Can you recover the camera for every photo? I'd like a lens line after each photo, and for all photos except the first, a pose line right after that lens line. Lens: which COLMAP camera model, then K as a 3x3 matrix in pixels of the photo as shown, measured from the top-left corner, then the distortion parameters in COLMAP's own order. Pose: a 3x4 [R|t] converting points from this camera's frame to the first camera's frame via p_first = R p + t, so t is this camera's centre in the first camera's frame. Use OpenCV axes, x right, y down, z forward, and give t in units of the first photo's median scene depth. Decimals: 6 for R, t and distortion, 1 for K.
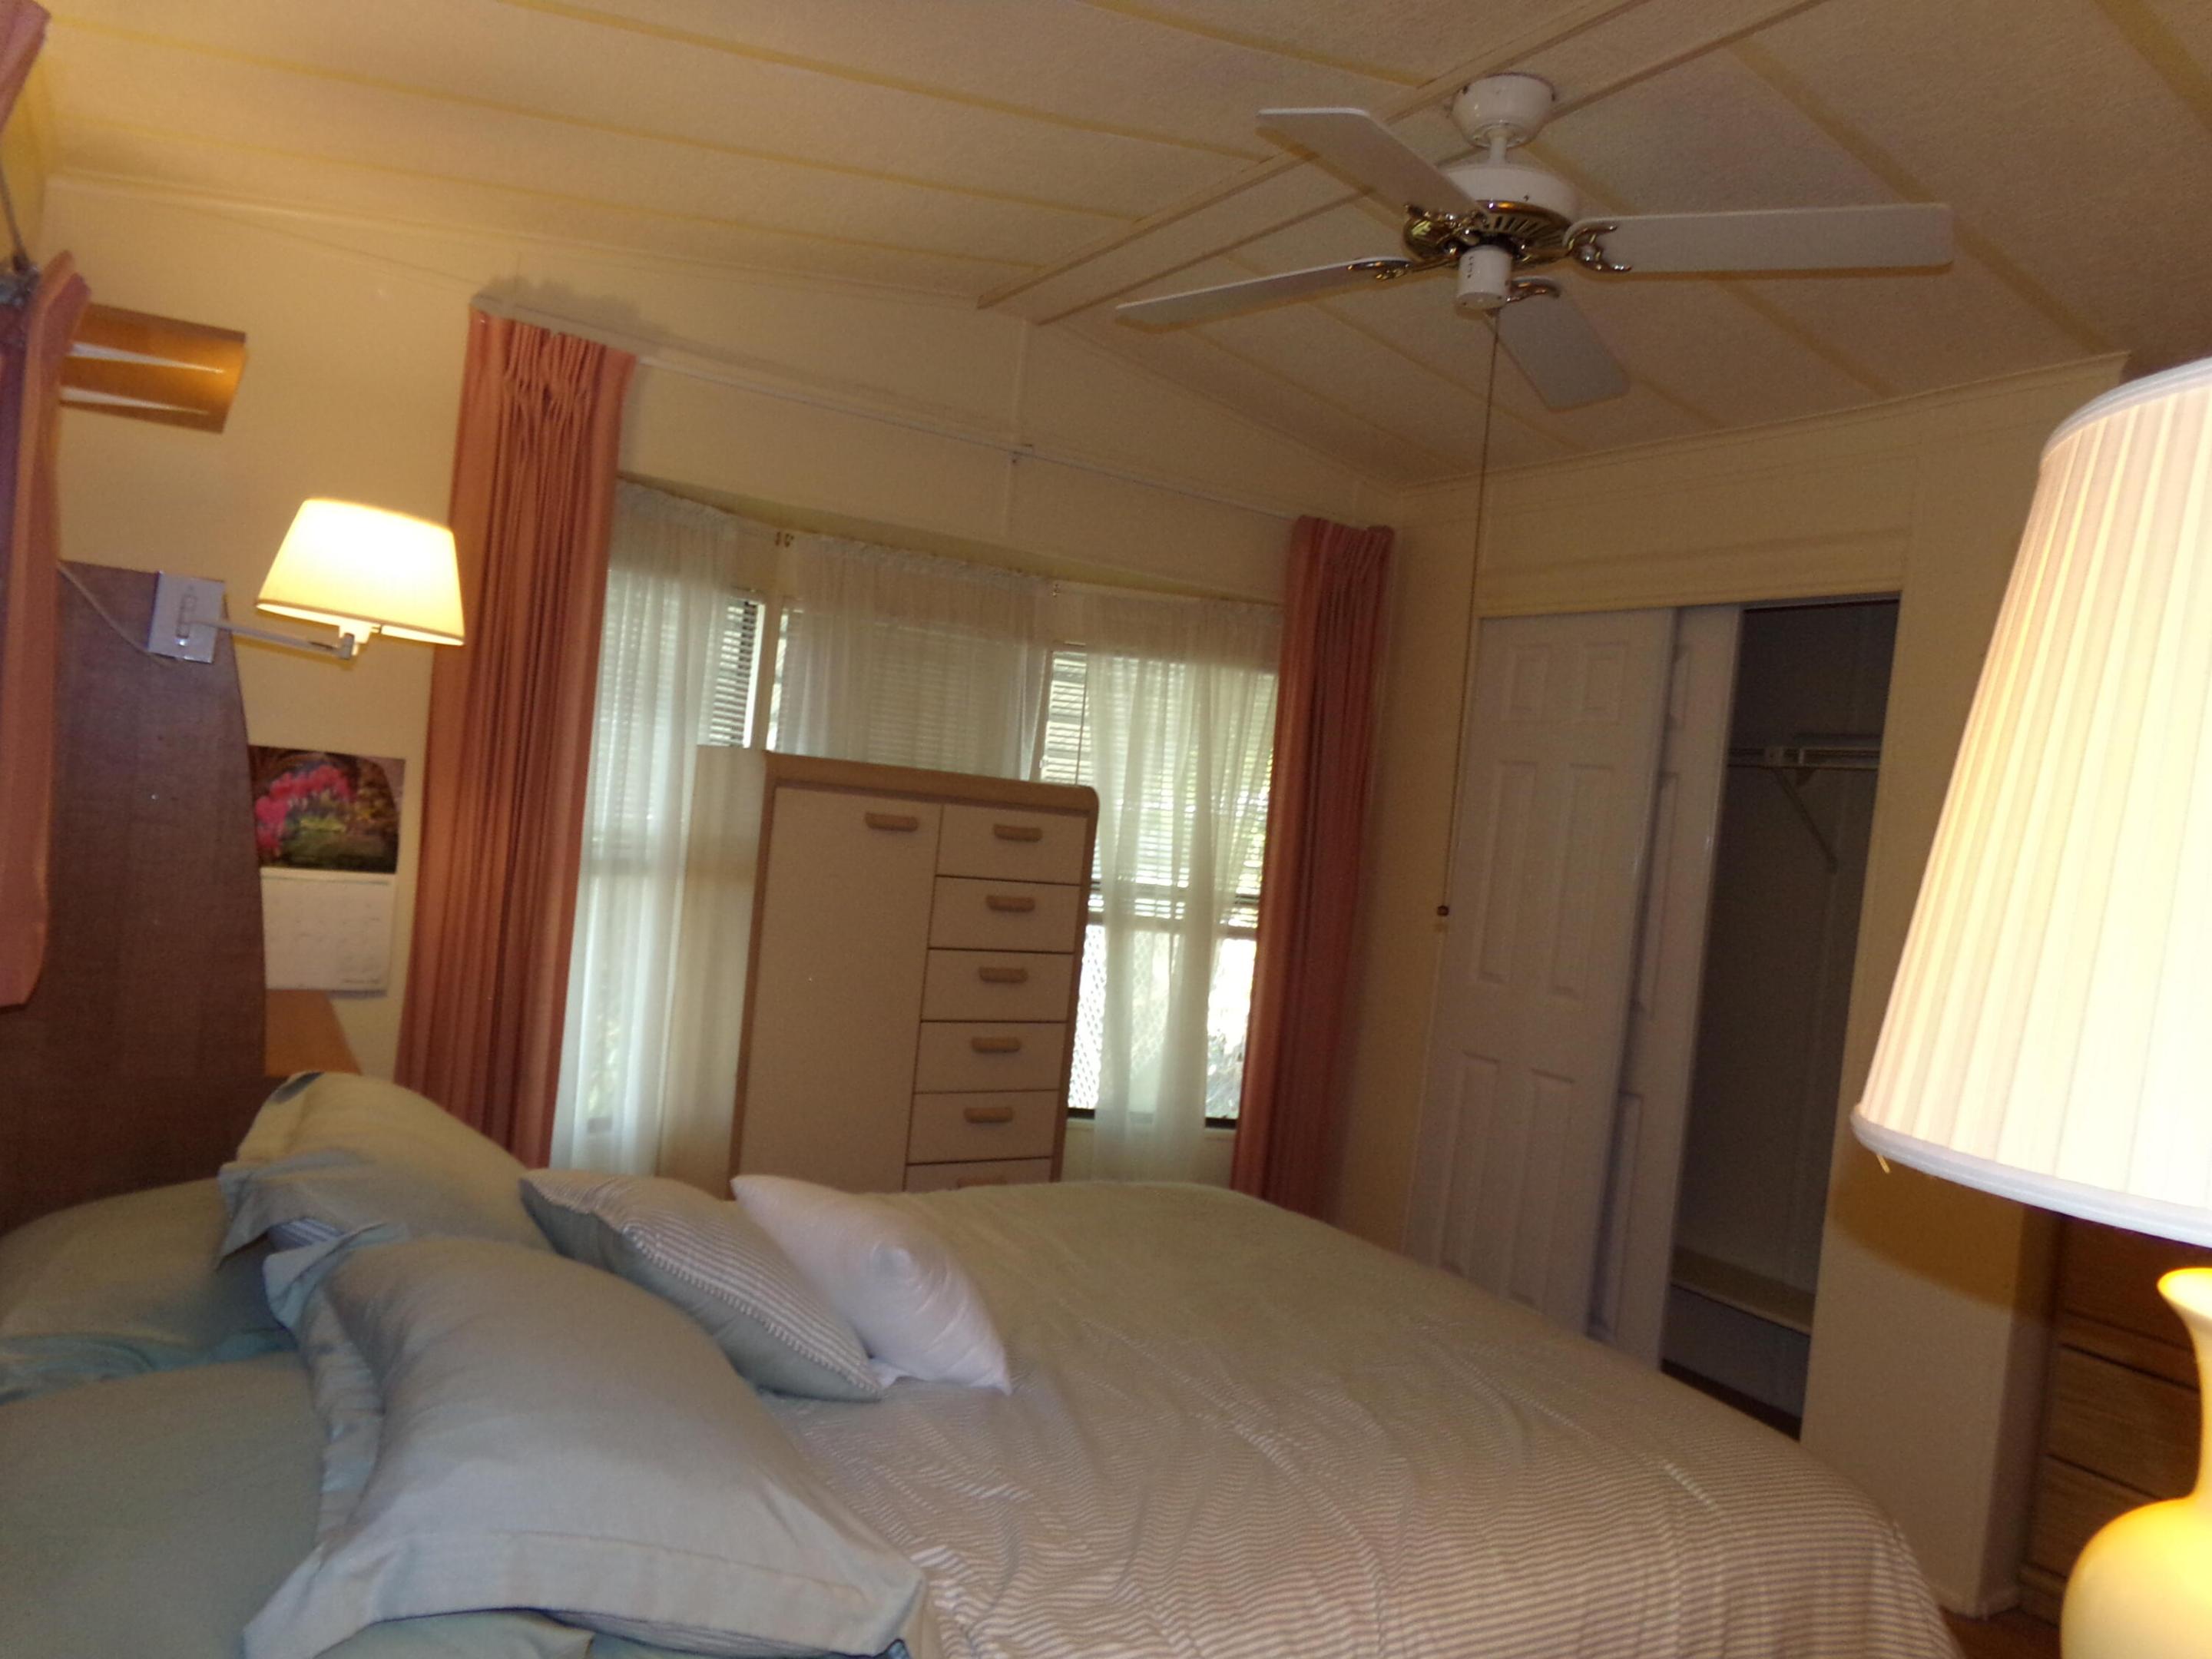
lens RADIAL K [[1527.4, 0, 1097.9], [0, 1527.4, 828.8], [0, 0, 1]] dist [-0.097237, 0.158161]
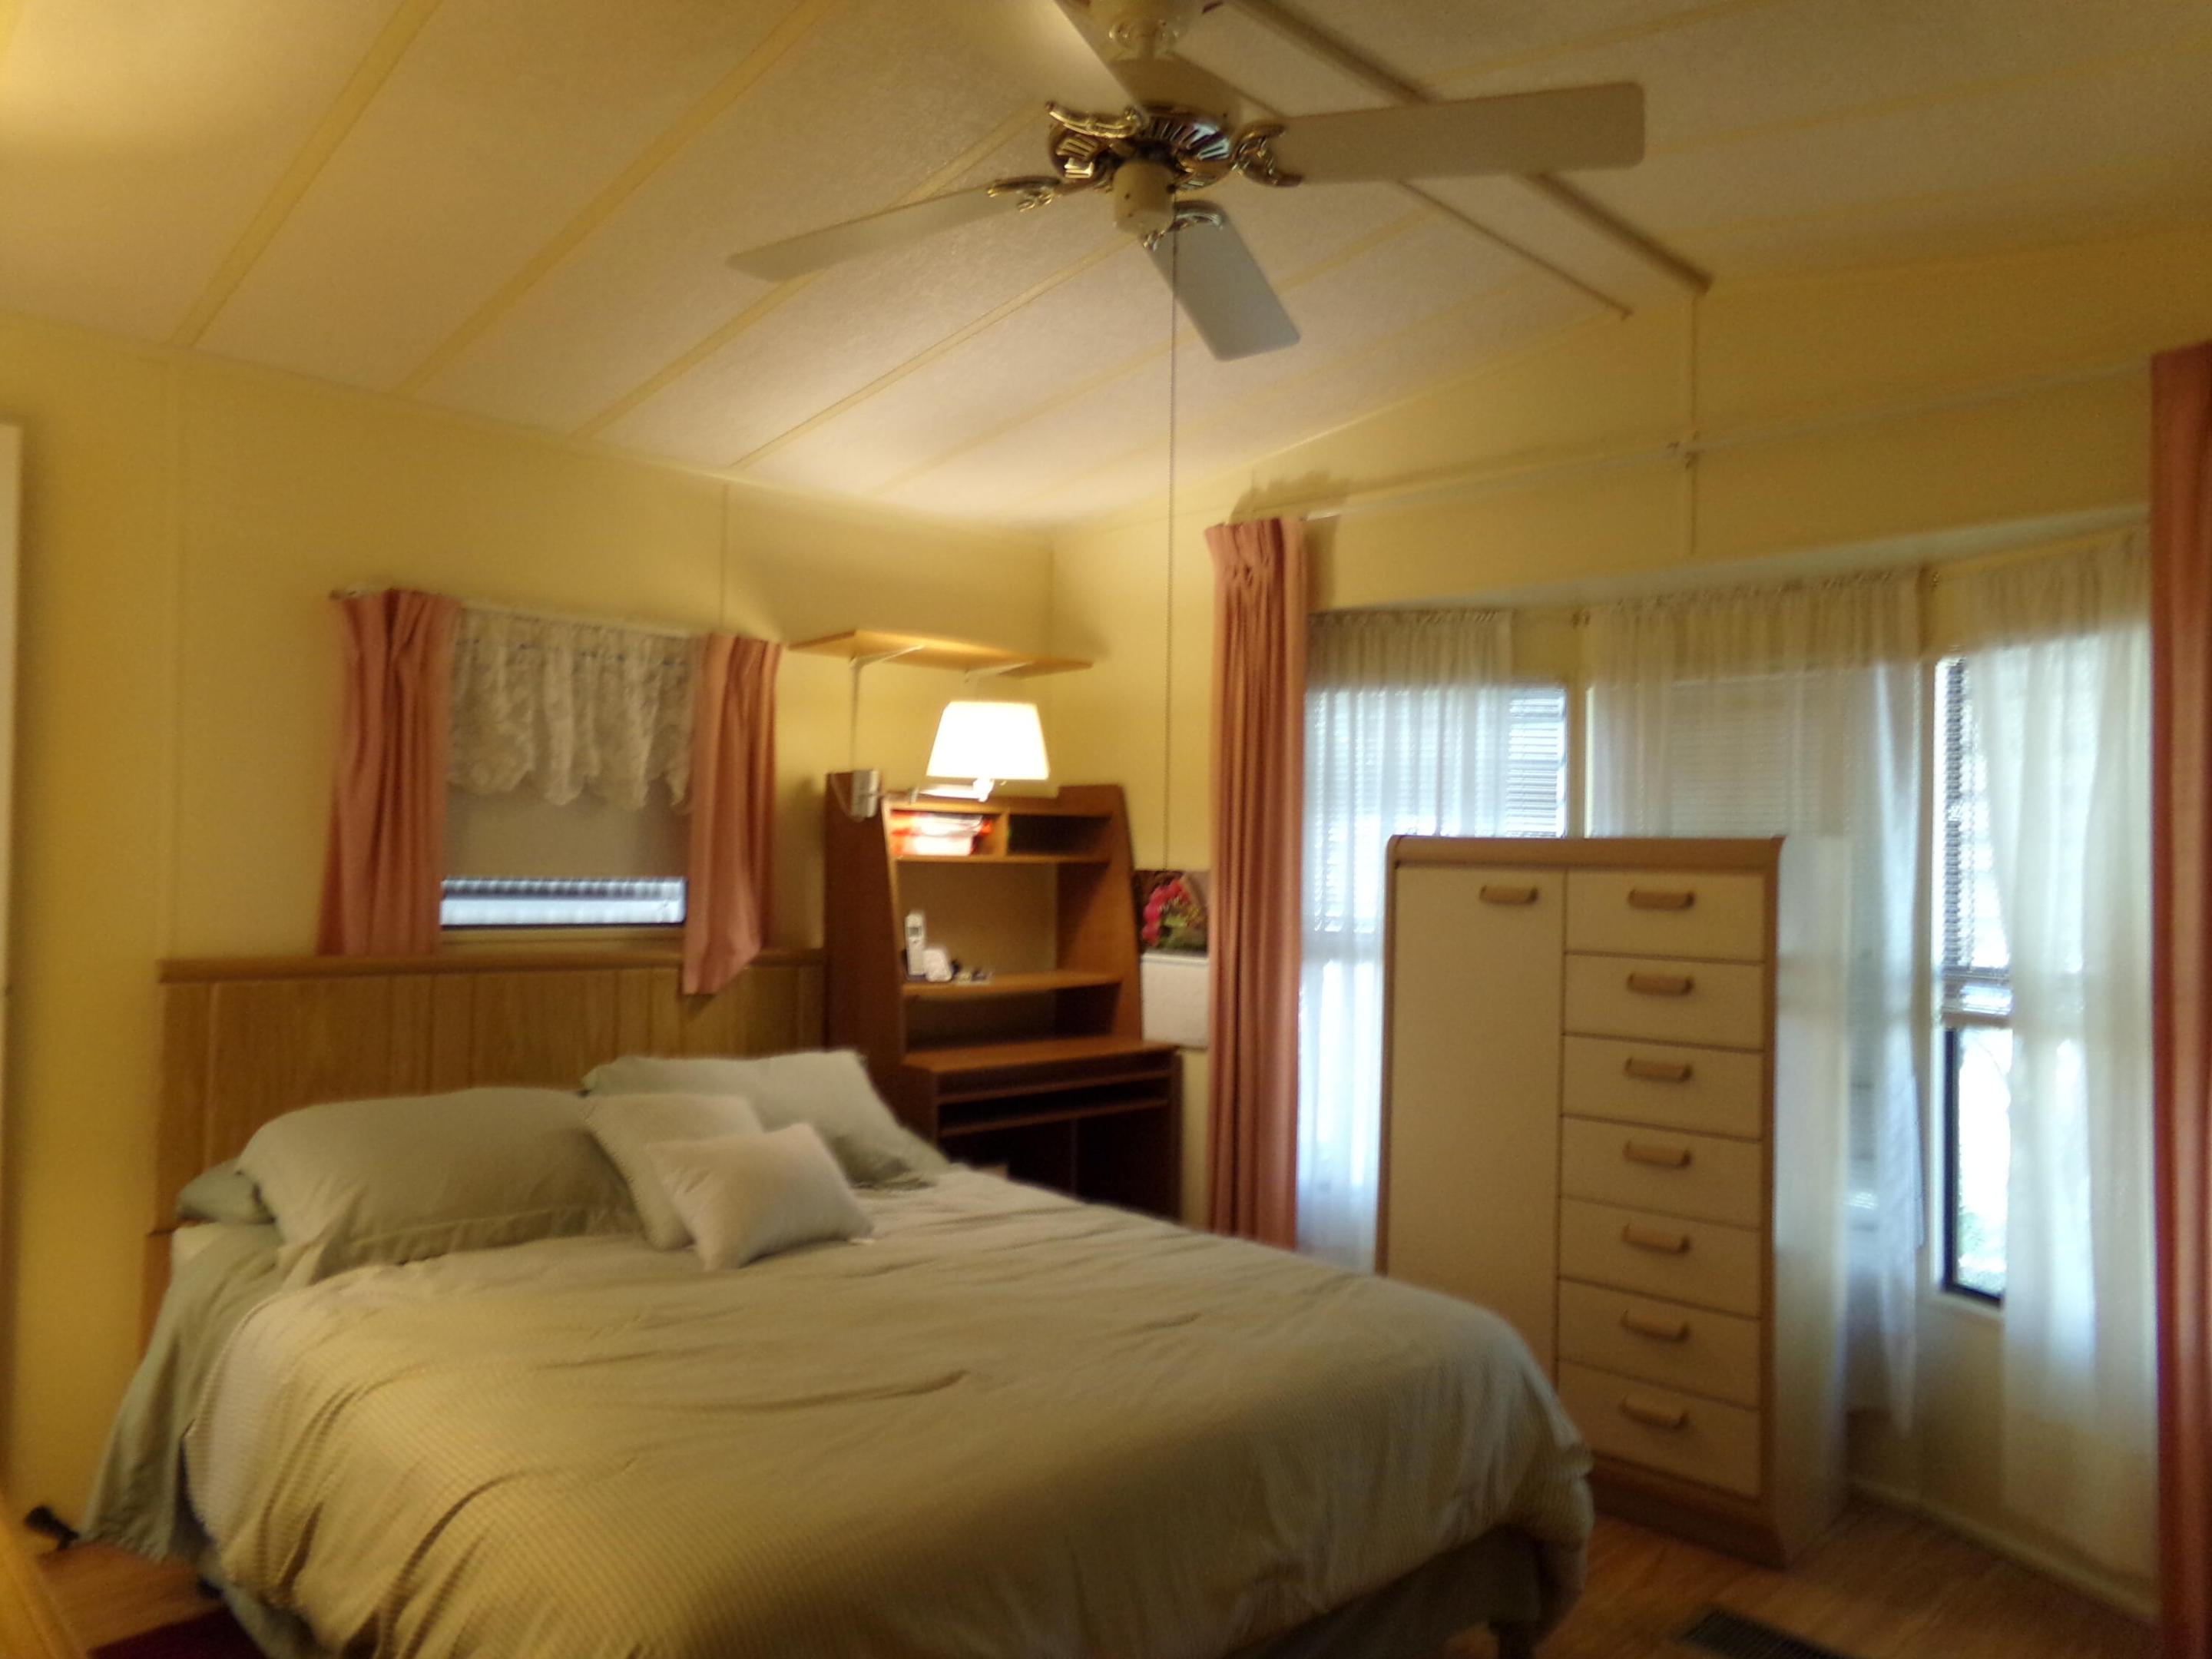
lens RADIAL K [[1527.4, 0, 1097.9], [0, 1527.4, 828.8], [0, 0, 1]] dist [-0.097237, 0.158161]
pose [[0.210776, -0.110957, -0.971217, 0.702777], [-0.001477, 0.993500, -0.113824, 0.059830], [0.977533, 0.025426, 0.209243, 0.526426]]
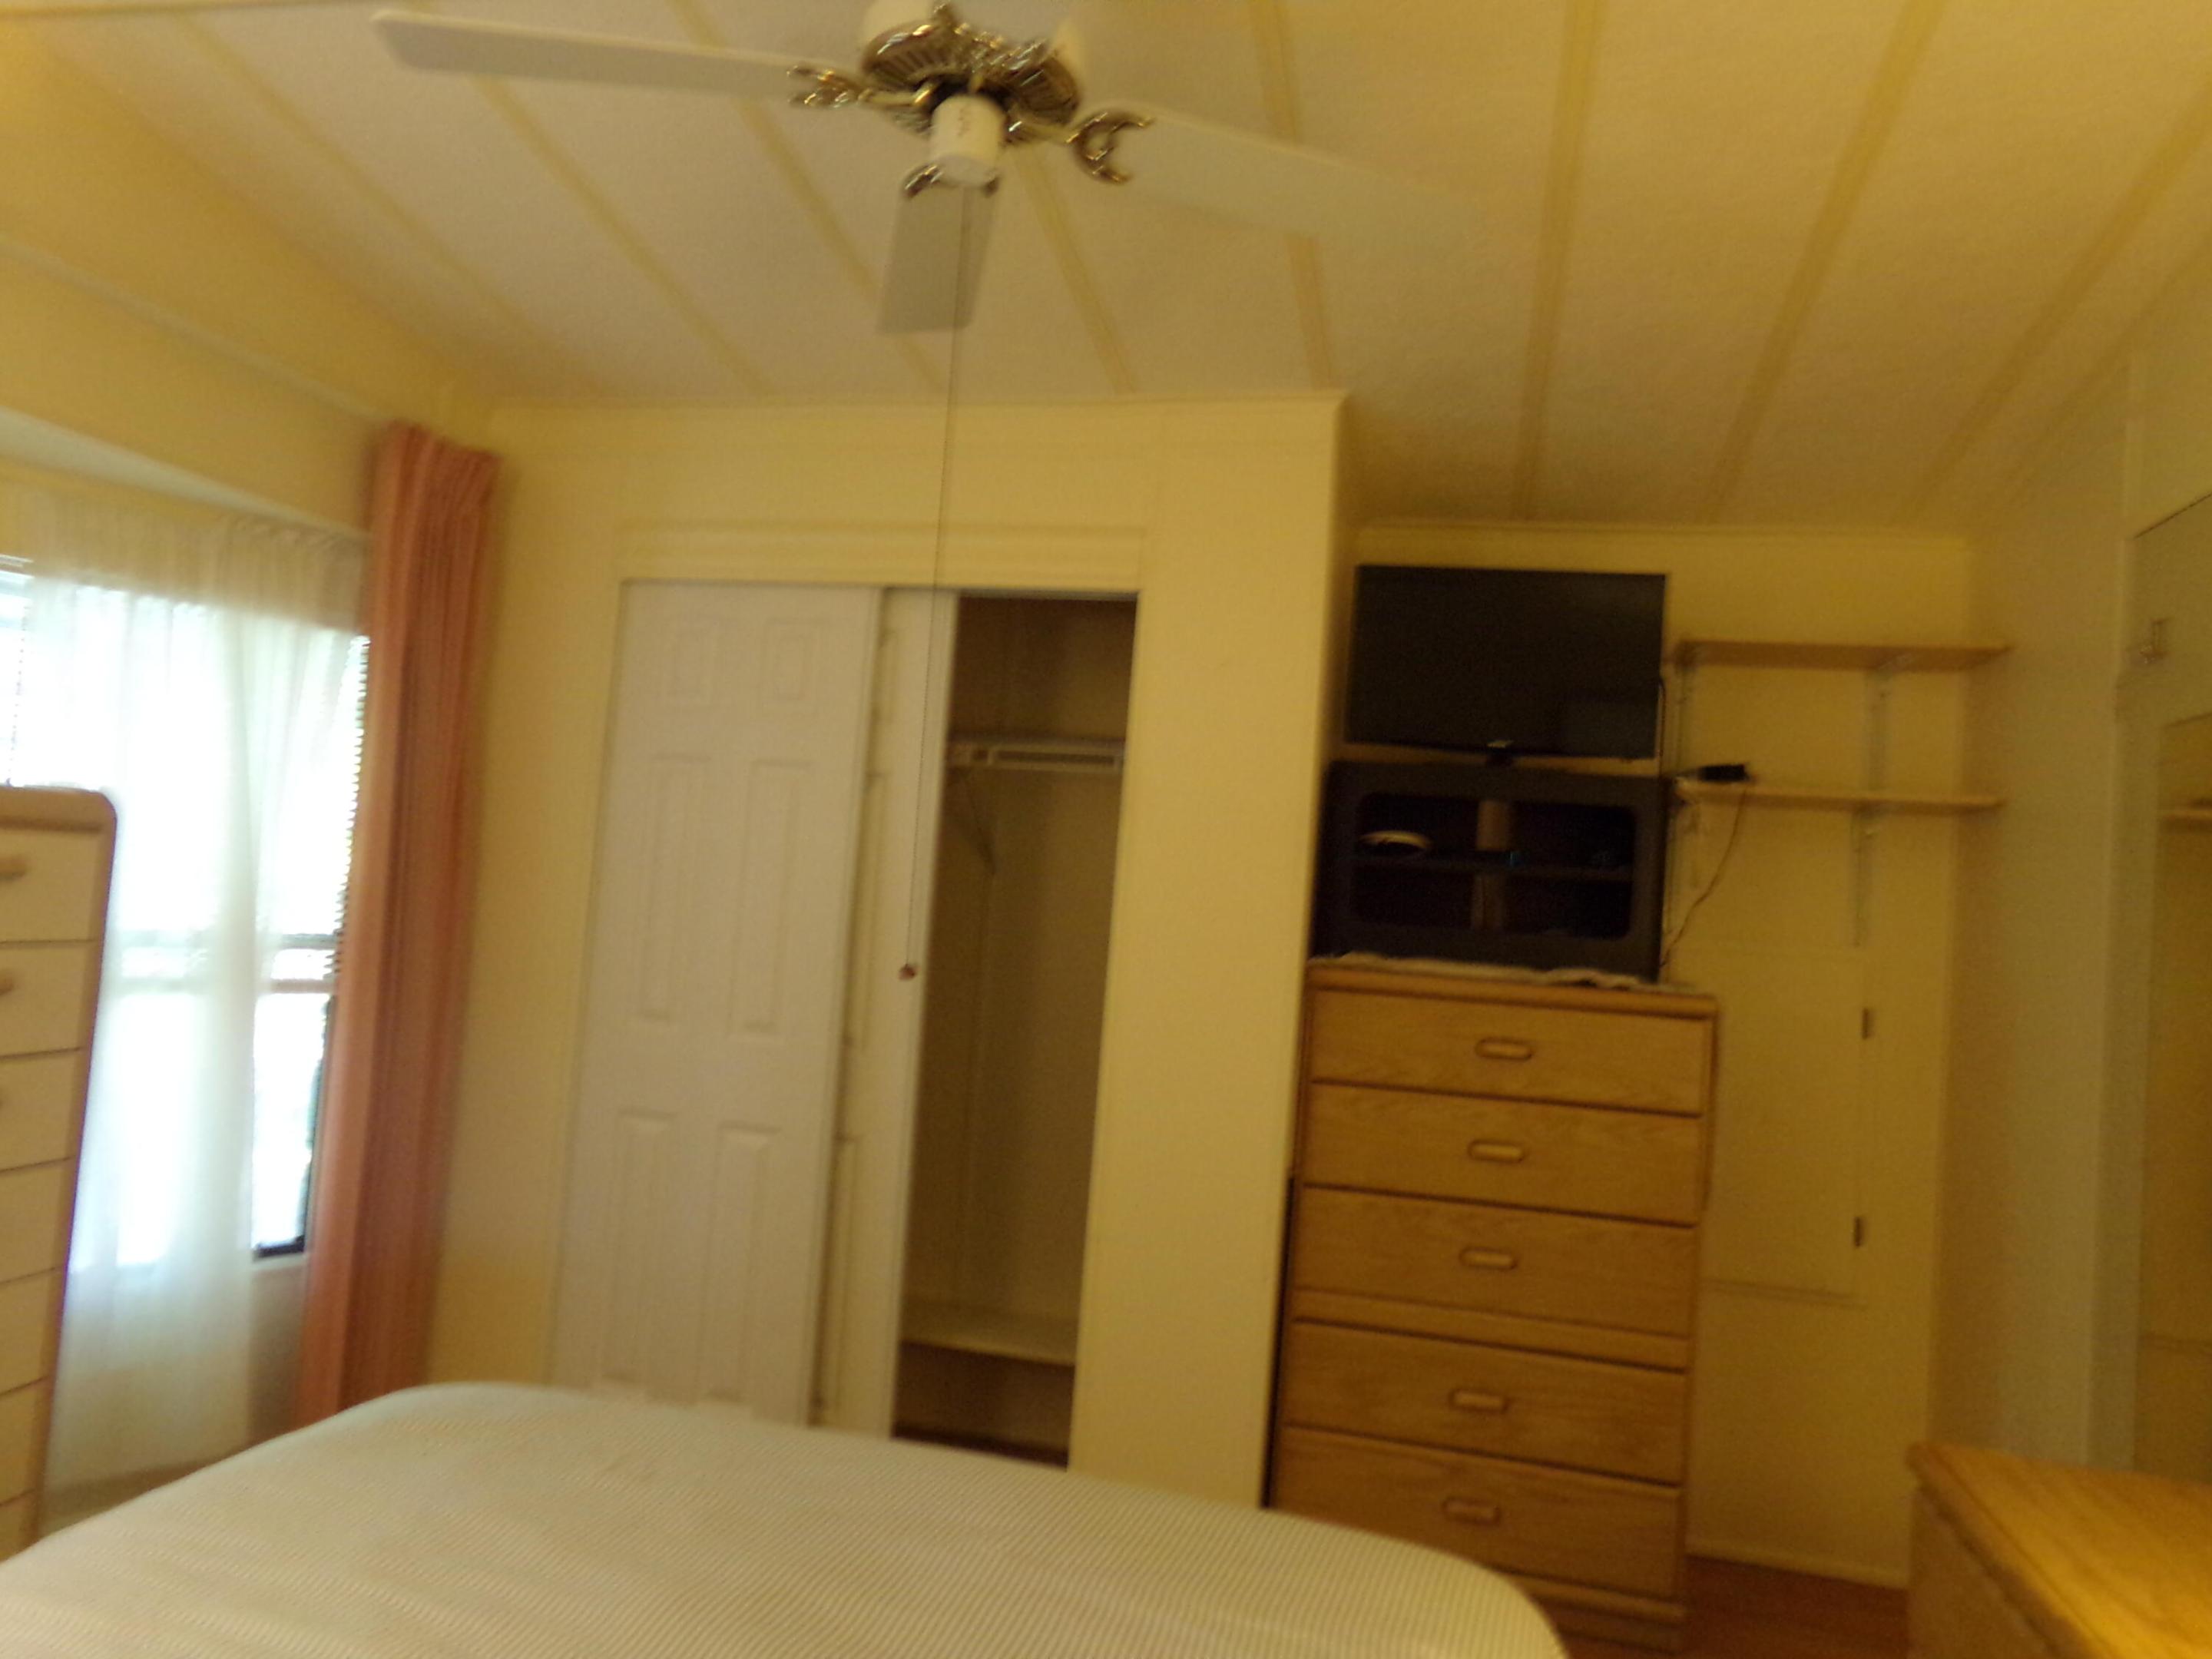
lens RADIAL K [[1527.4, 0, 1097.9], [0, 1527.4, 828.8], [0, 0, 1]] dist [-0.097237, 0.158161]
pose [[0.713638, -0.021098, 0.700197, -0.158044], [0.008606, 0.999735, 0.021352, -0.021499], [-0.700462, -0.009212, 0.713631, 0.265625]]
